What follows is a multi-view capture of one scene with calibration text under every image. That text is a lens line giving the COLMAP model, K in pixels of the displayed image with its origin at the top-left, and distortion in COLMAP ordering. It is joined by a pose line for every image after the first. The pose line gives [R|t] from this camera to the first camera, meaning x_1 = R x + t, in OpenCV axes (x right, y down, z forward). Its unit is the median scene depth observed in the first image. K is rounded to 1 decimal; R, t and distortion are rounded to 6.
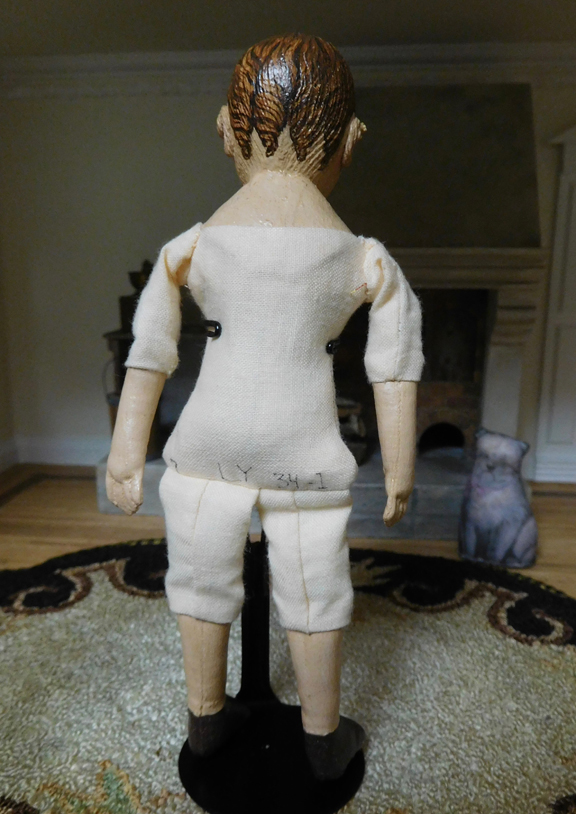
lens RADIAL K [[613.9, 0, 286.1], [0, 613.9, 407.4], [0, 0, 1]] dist [0.009594, 0.003192]
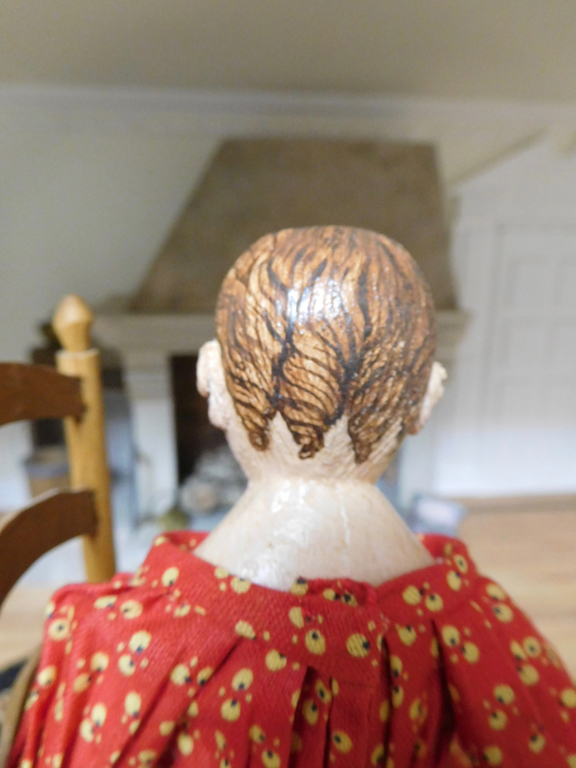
lens RADIAL K [[519.4, 0, 288.7], [0, 519.4, 384.5], [0, 0, 1]] dist [-0.000344, 0.001840]
pose [[0.980824, -0.033478, 0.192000, -0.129452], [0.027998, 0.999121, 0.031184, -0.495449], [-0.192876, -0.025210, 0.980899, 0.561860]]
